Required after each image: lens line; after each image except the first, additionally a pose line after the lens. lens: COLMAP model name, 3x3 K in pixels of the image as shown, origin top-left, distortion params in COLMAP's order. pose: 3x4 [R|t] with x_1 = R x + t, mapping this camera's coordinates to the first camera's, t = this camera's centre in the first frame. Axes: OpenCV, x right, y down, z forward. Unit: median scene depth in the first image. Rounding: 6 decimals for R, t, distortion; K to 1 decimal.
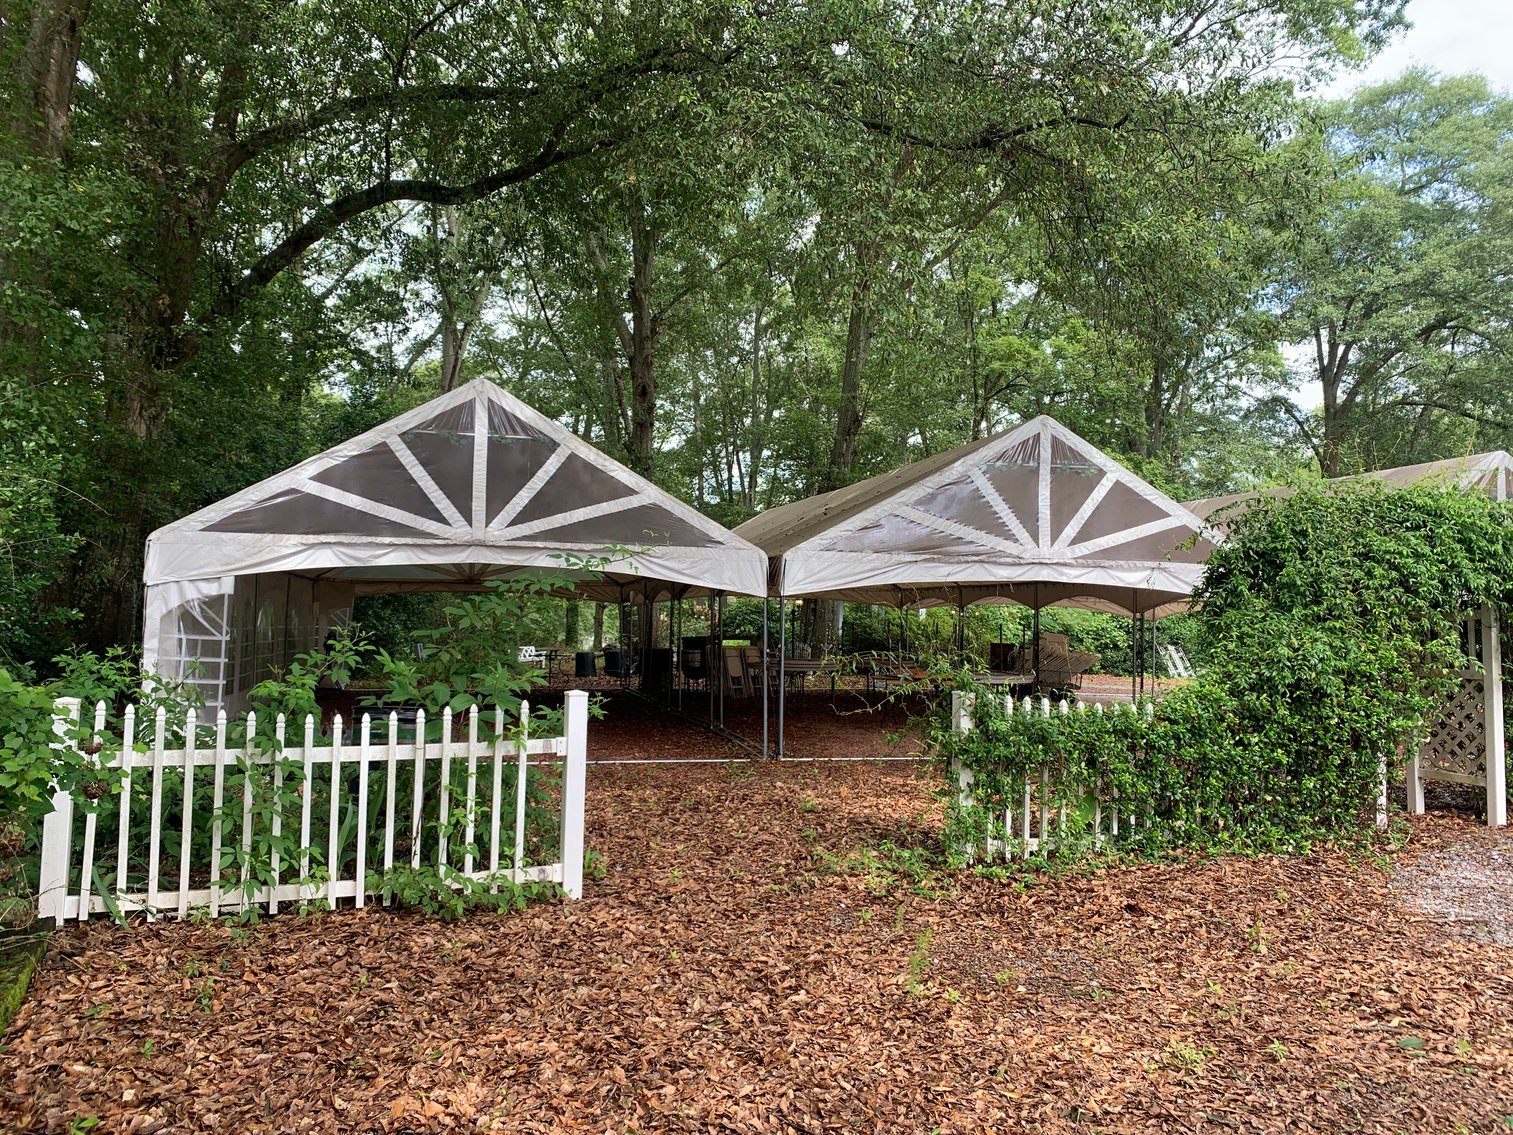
lens RADIAL K [[1156.6, 0, 757.8], [0, 1156.6, 563.3], [0, 0, 1]] dist [0.008475, -0.000354]
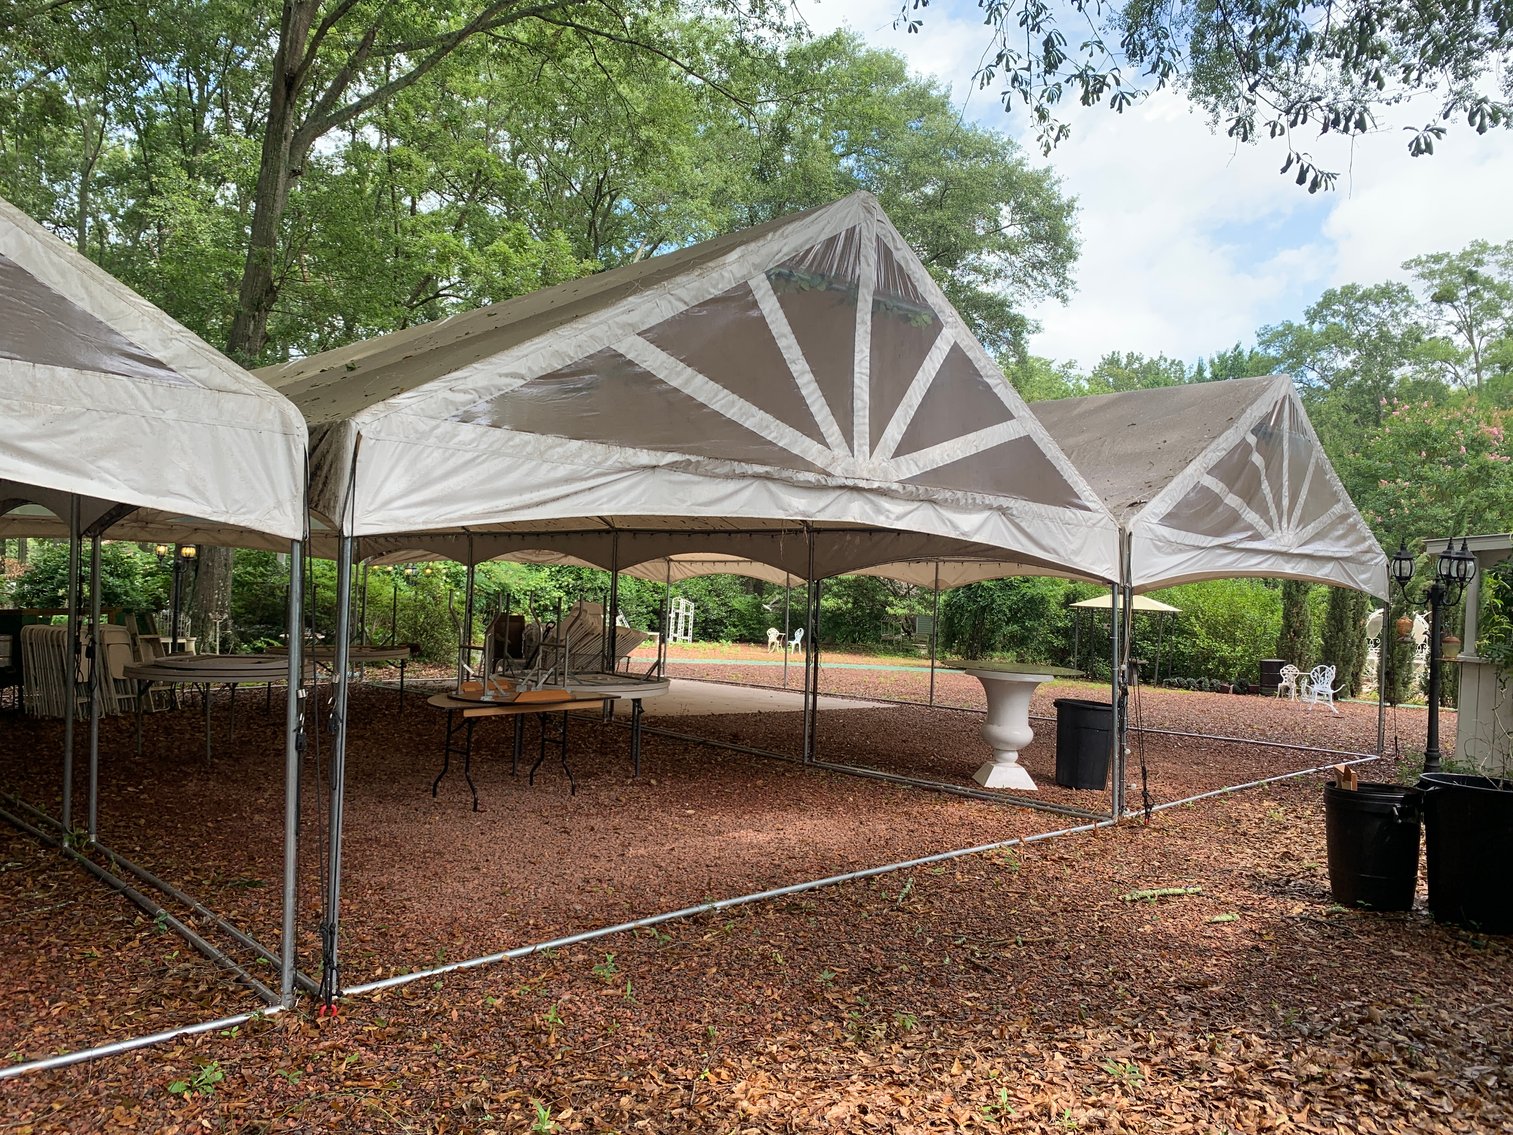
lens RADIAL K [[1156.6, 0, 753.0], [0, 1156.6, 577.6], [0, 0, 1]] dist [0.008475, -0.000354]
pose [[0.857471, 0.011509, 0.514404, -0.051358], [-0.038393, 0.998394, 0.041660, 0.019614], [-0.513099, -0.055472, 0.856535, 0.583860]]
